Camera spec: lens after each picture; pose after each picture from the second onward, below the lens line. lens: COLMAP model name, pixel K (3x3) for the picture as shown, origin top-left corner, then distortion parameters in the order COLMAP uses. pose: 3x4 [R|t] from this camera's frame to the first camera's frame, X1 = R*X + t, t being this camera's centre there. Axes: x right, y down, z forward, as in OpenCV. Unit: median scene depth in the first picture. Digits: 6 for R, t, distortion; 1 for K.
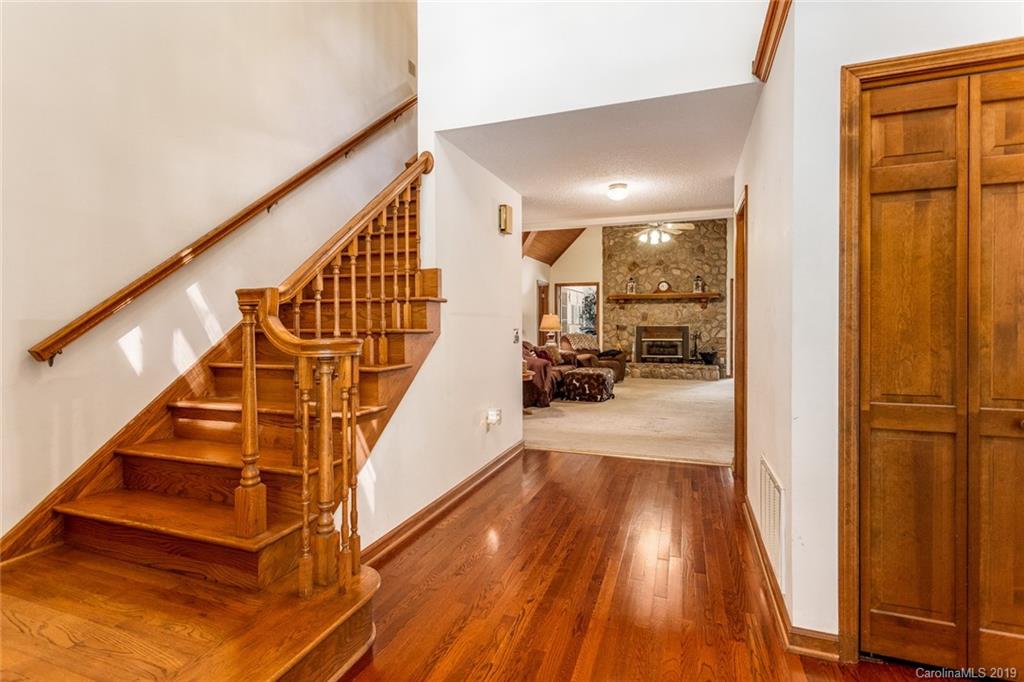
lens RADIAL K [[486.6, 0, 513.0], [0, 486.6, 333.8], [0, 0, 1]] dist [0.001768, 0.001085]
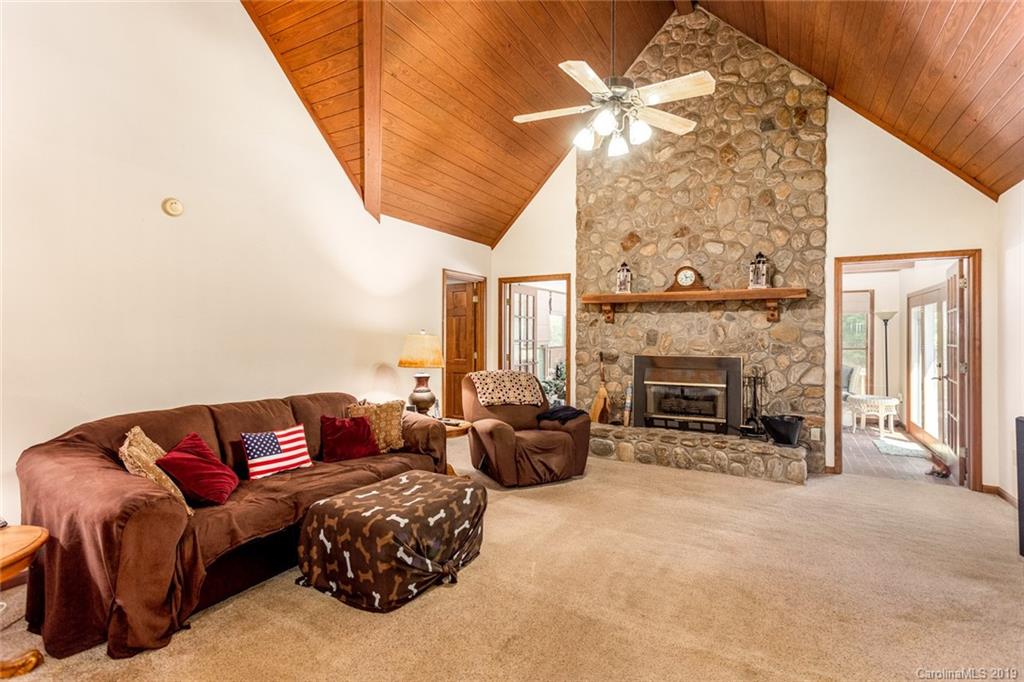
lens RADIAL K [[486.6, 0, 509.6], [0, 486.6, 337.8], [0, 0, 1]] dist [0.001768, 0.001085]
pose [[0.984498, 0.008514, -0.175187, 0.217606], [-0.011822, 0.999771, -0.017848, -0.024447], [0.174995, 0.019643, 0.984373, 0.477482]]
